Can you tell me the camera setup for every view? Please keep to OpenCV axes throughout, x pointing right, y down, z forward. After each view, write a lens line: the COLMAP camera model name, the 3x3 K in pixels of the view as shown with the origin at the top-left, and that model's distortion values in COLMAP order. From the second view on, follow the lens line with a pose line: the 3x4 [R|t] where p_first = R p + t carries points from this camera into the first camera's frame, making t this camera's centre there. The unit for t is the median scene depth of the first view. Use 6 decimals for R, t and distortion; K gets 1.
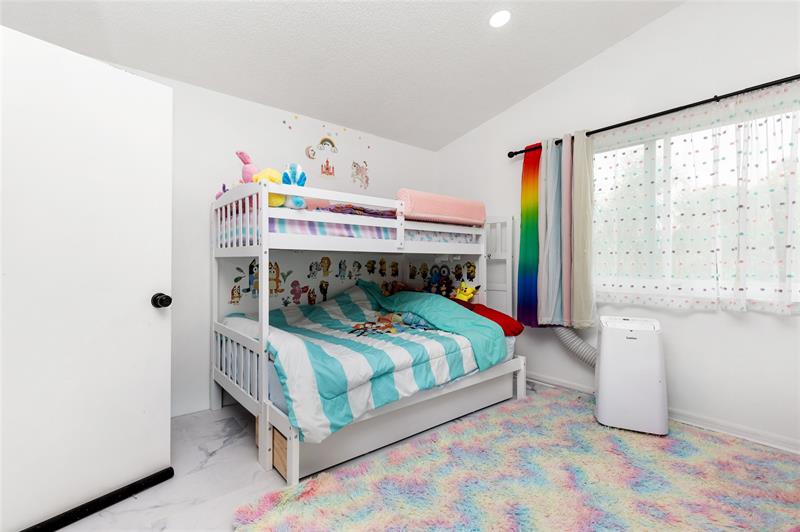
lens RADIAL K [[369.3, 0, 378.8], [0, 369.3, 259.8], [0, 0, 1]] dist [0.006330, -0.000503]
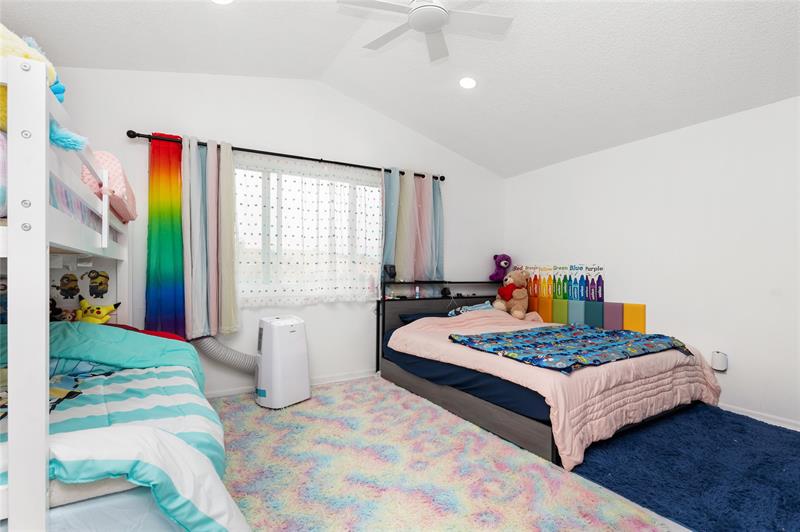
lens RADIAL K [[391.2, 0, 387.9], [0, 391.2, 277.2], [0, 0, 1]] dist [0.005081, -0.002015]
pose [[0.136134, -0.015800, 0.990564, -0.525063], [-0.005839, 0.999843, 0.016751, 0.003805], [-0.990673, -0.008064, 0.136020, 0.448793]]
